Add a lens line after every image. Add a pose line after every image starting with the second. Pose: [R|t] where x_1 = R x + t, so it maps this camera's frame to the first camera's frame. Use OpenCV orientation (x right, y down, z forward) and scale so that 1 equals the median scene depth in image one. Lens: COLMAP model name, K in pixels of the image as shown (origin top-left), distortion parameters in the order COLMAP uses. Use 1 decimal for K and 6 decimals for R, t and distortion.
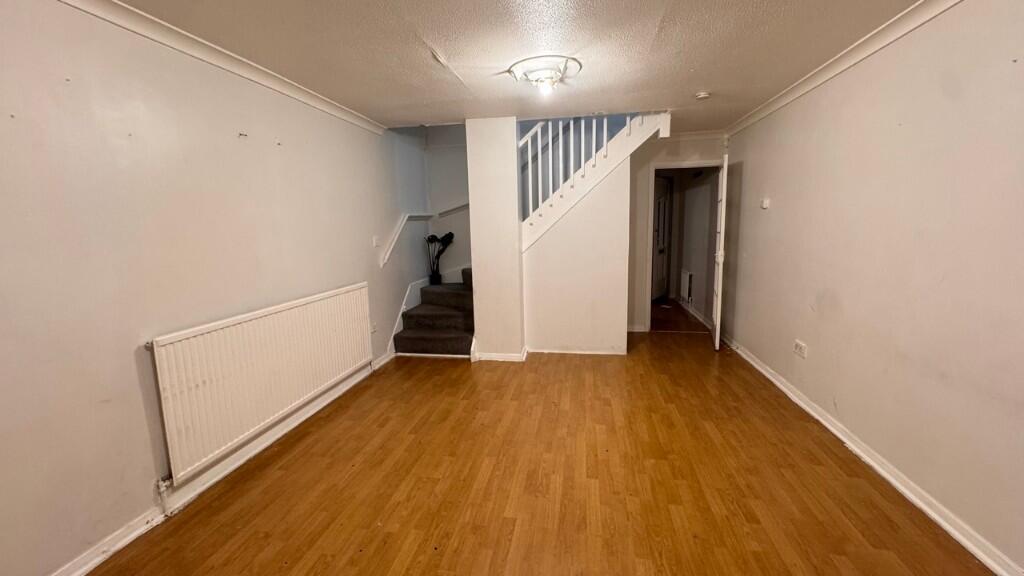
lens RADIAL K [[411.8, 0, 514.5], [0, 411.8, 288.4], [0, 0, 1]] dist [-0.000527, 0.000362]
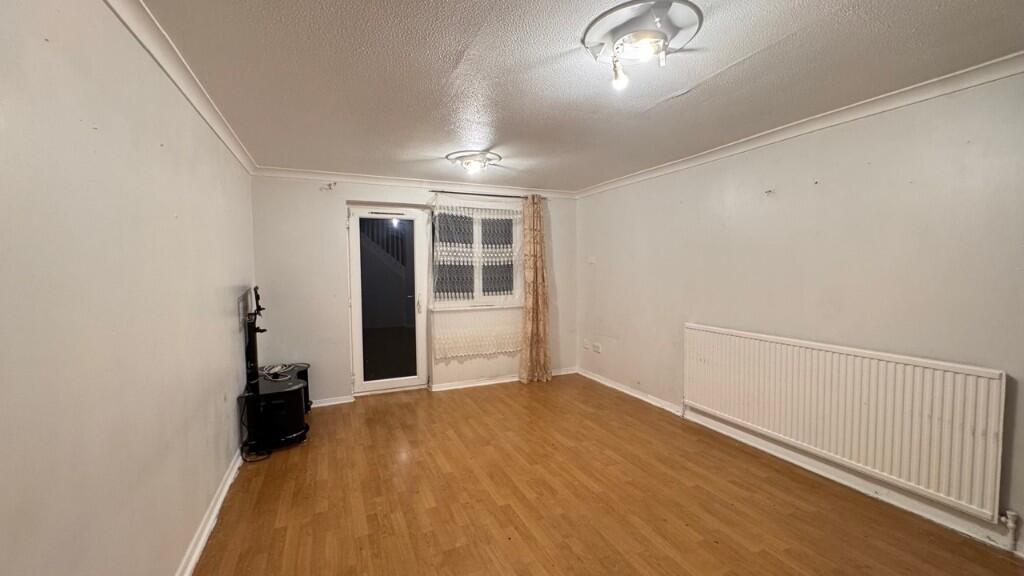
lens RADIAL K [[411.8, 0, 514.1], [0, 411.8, 288.1], [0, 0, 1]] dist [-0.000527, 0.000362]
pose [[-0.829865, 0.056670, -0.555079, 0.713536], [-0.059435, 0.980190, 0.188929, -0.298032], [0.554790, 0.189777, -0.810058, 1.724248]]
